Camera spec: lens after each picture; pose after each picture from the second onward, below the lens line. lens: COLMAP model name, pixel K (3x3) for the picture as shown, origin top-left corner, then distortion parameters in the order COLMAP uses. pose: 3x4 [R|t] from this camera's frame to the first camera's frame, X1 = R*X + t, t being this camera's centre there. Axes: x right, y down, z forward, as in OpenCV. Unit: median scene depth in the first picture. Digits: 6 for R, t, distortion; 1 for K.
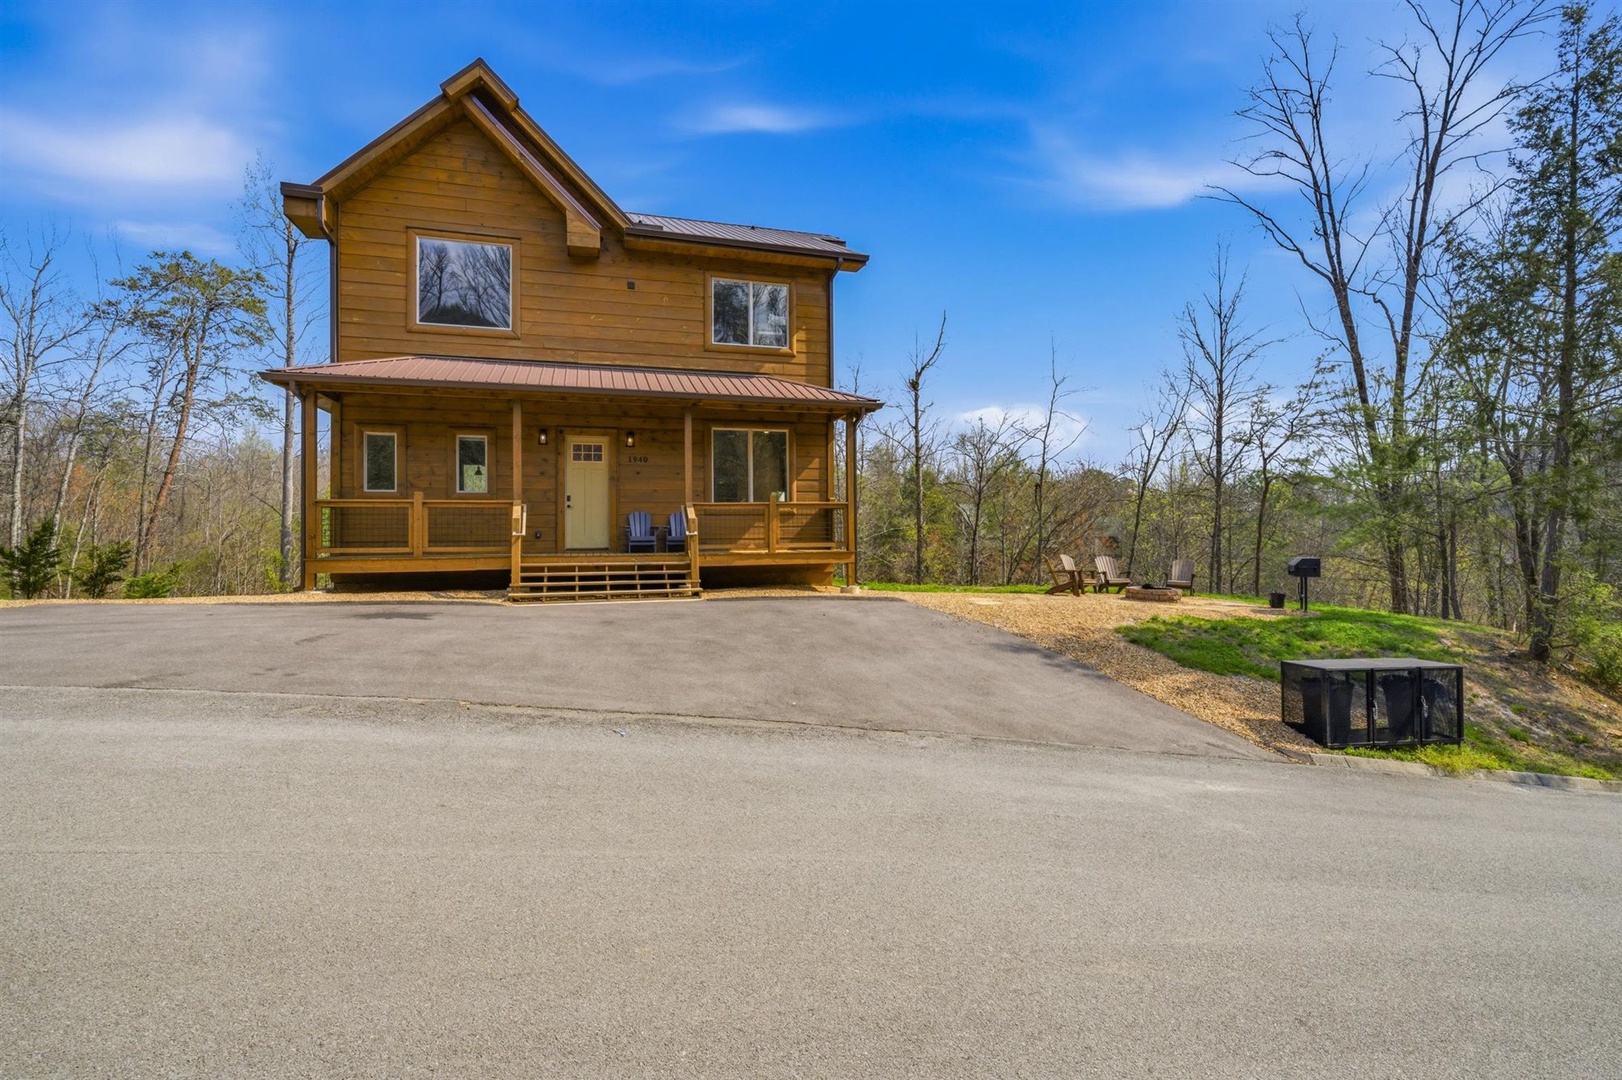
lens RADIAL K [[727.7, 0, 812.6], [0, 727.7, 524.4], [0, 0, 1]] dist [0.000559, -0.000293]
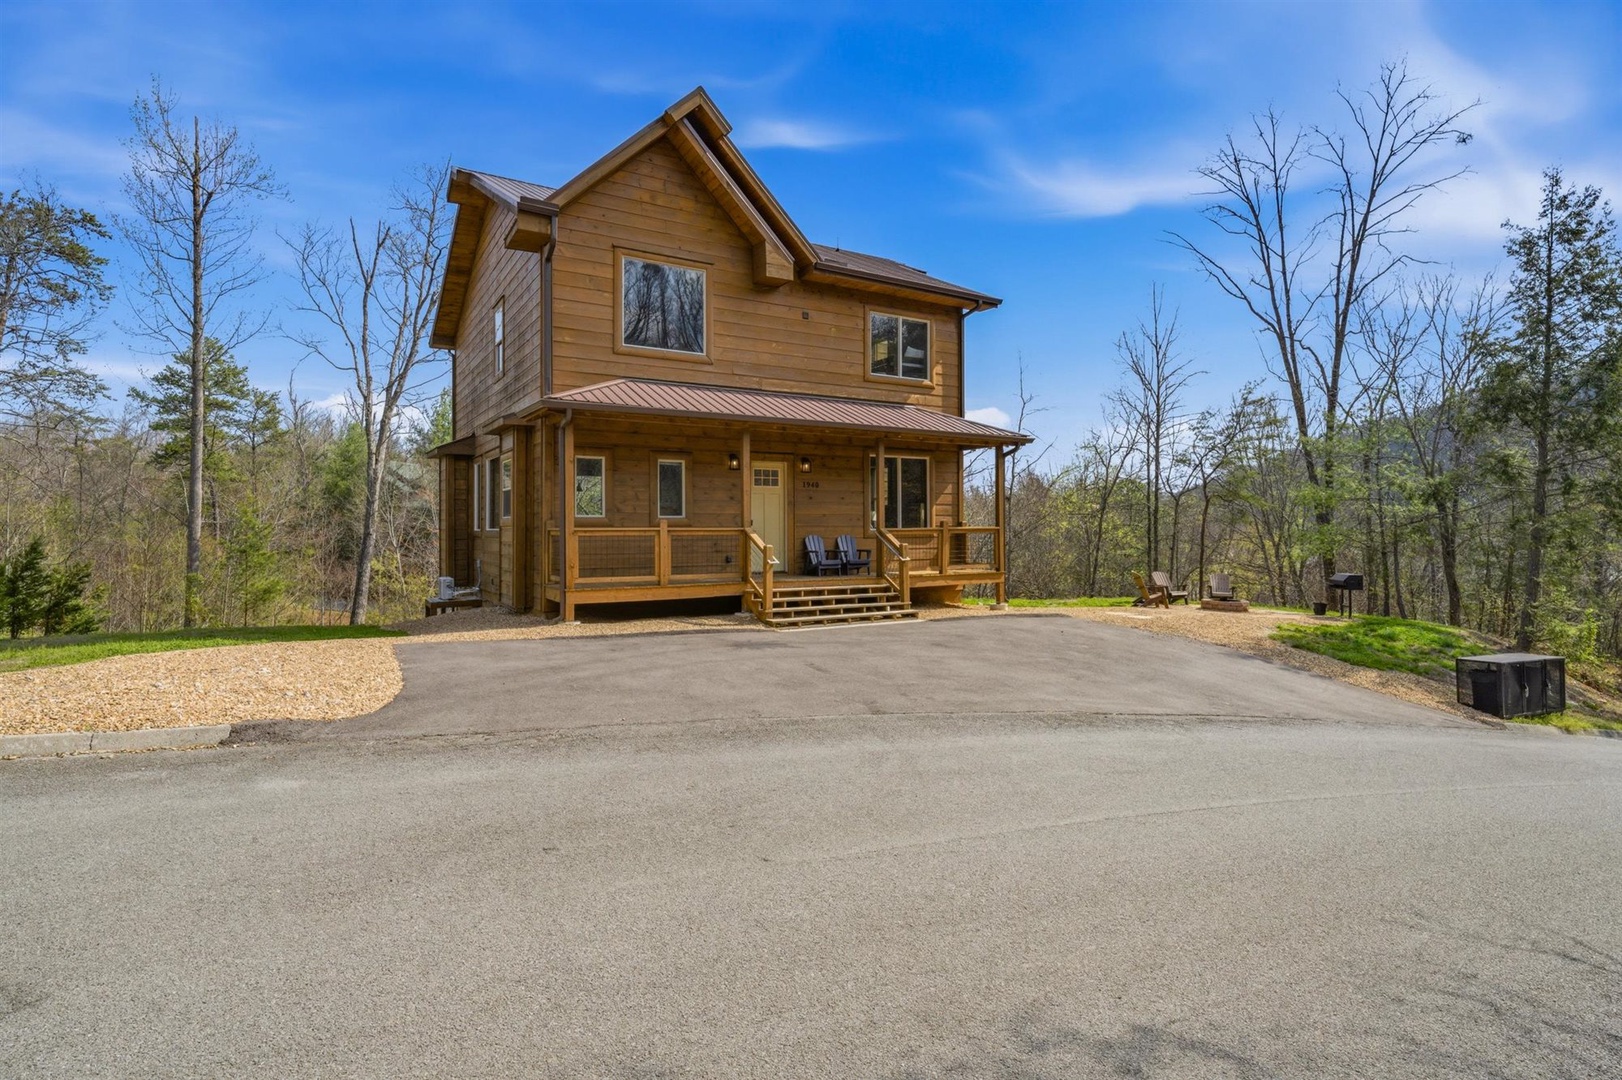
lens RADIAL K [[796.9, 0, 813.6], [0, 796.9, 524.5], [0, 0, 1]] dist [0.008326, 0.000073]
pose [[0.969991, 0.004612, 0.243096, -0.513318], [-0.005134, 0.999986, 0.001512, -0.034563], [-0.243086, -0.002715, 0.970001, -0.098006]]
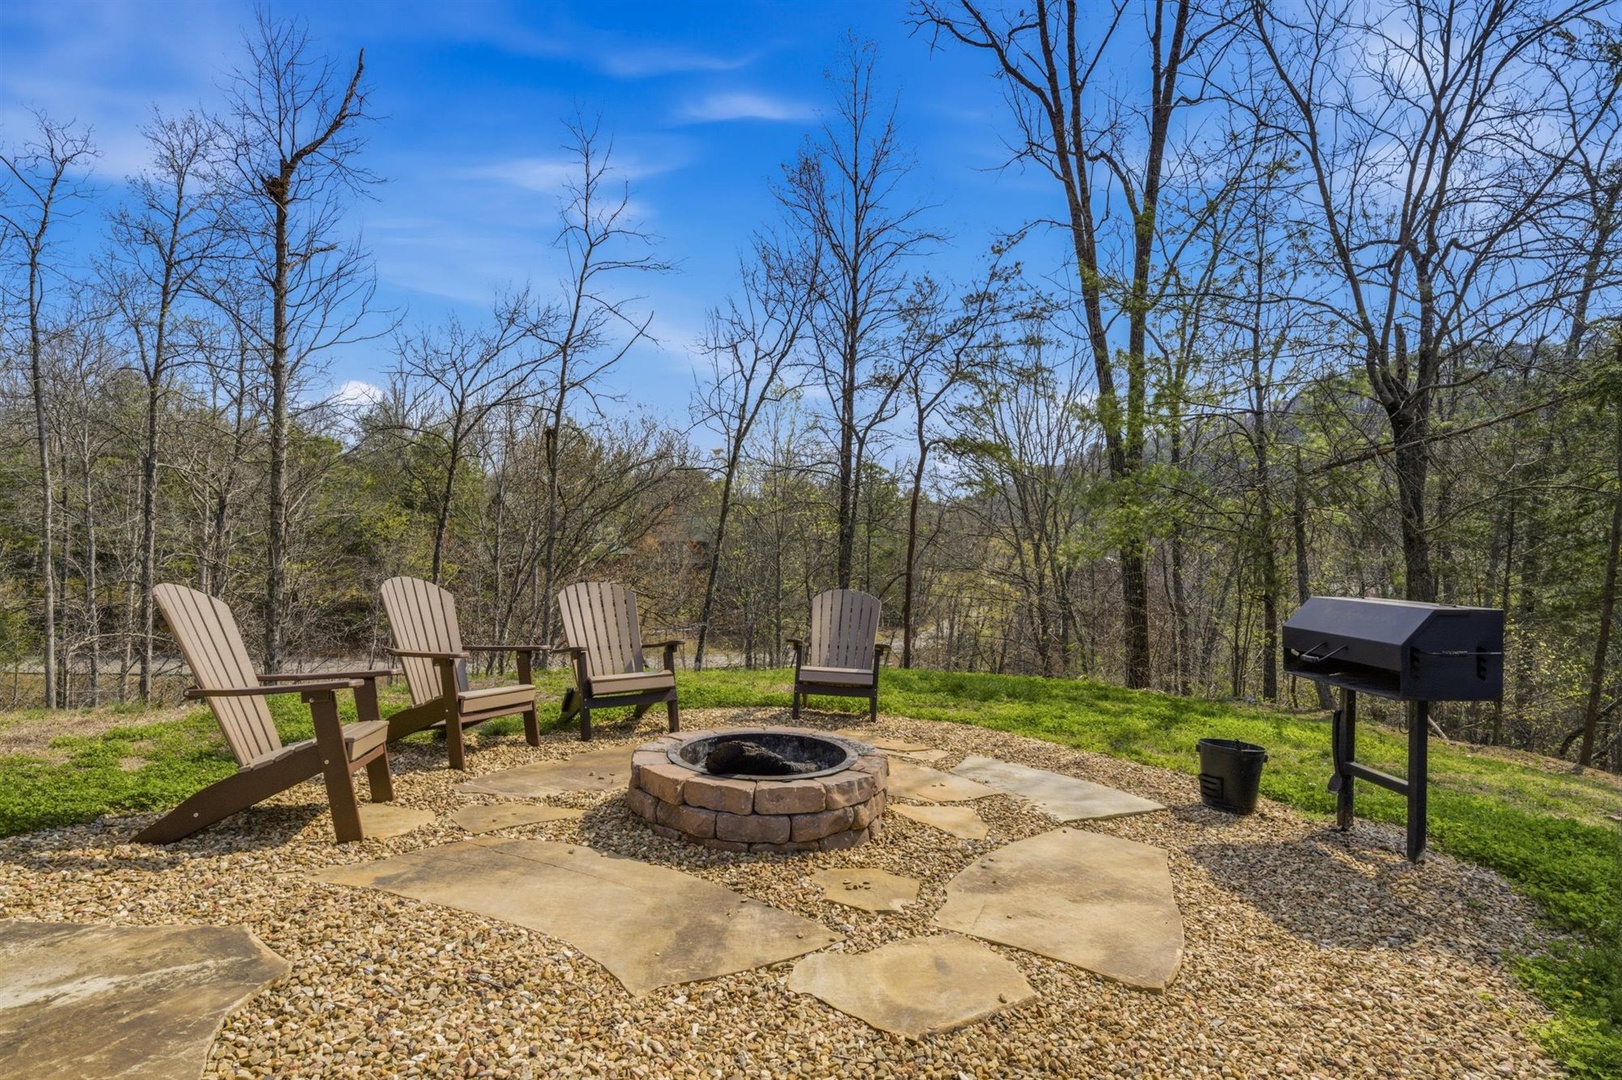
lens RADIAL K [[851.9, 0, 801.1], [0, 851.9, 546.7], [0, 0, 1]] dist [0.006624, 0.000209]
pose [[0.876876, 0.012814, 0.480545, 0.378259], [-0.023821, 0.999575, 0.016814, 0.027771], [-0.480125, -0.026191, 0.876809, 0.821762]]
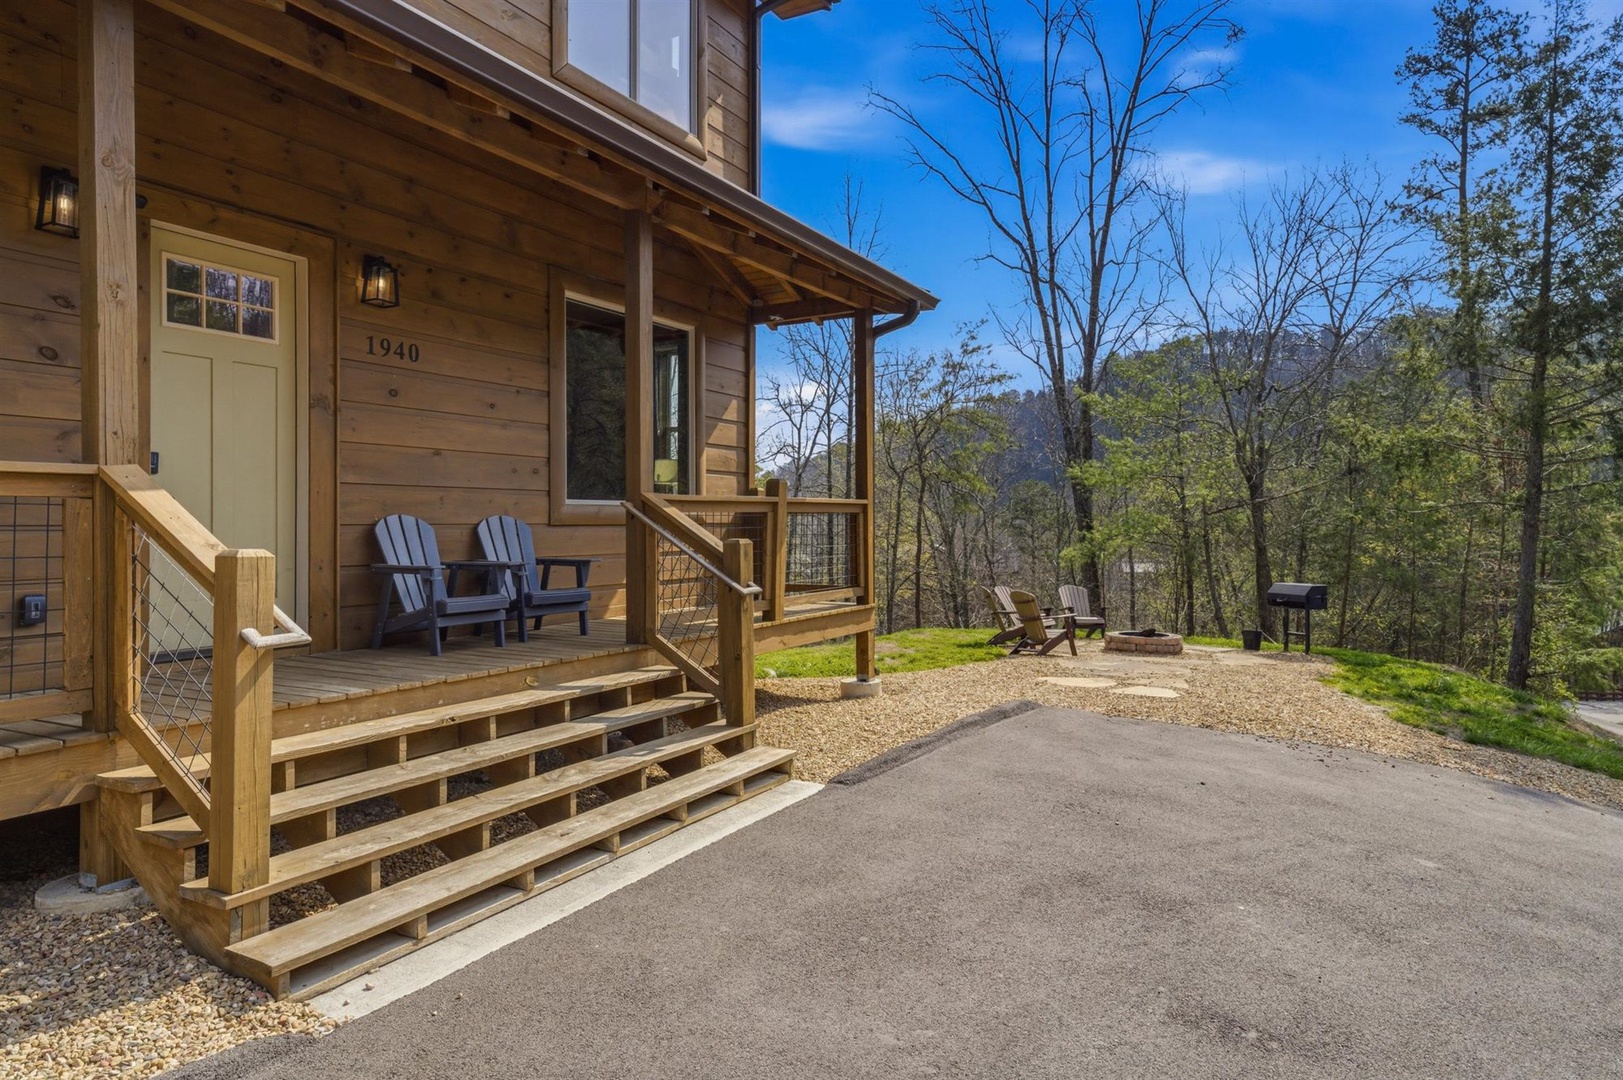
lens RADIAL K [[958.5, 0, 820.9], [0, 958.5, 514.6], [0, 0, 1]] dist [0.024026, -0.000679]
pose [[0.726043, 0.011367, 0.687555, -0.394094], [-0.009215, 0.999934, -0.006800, -0.016624], [-0.687587, -0.001398, 0.726100, 0.572381]]
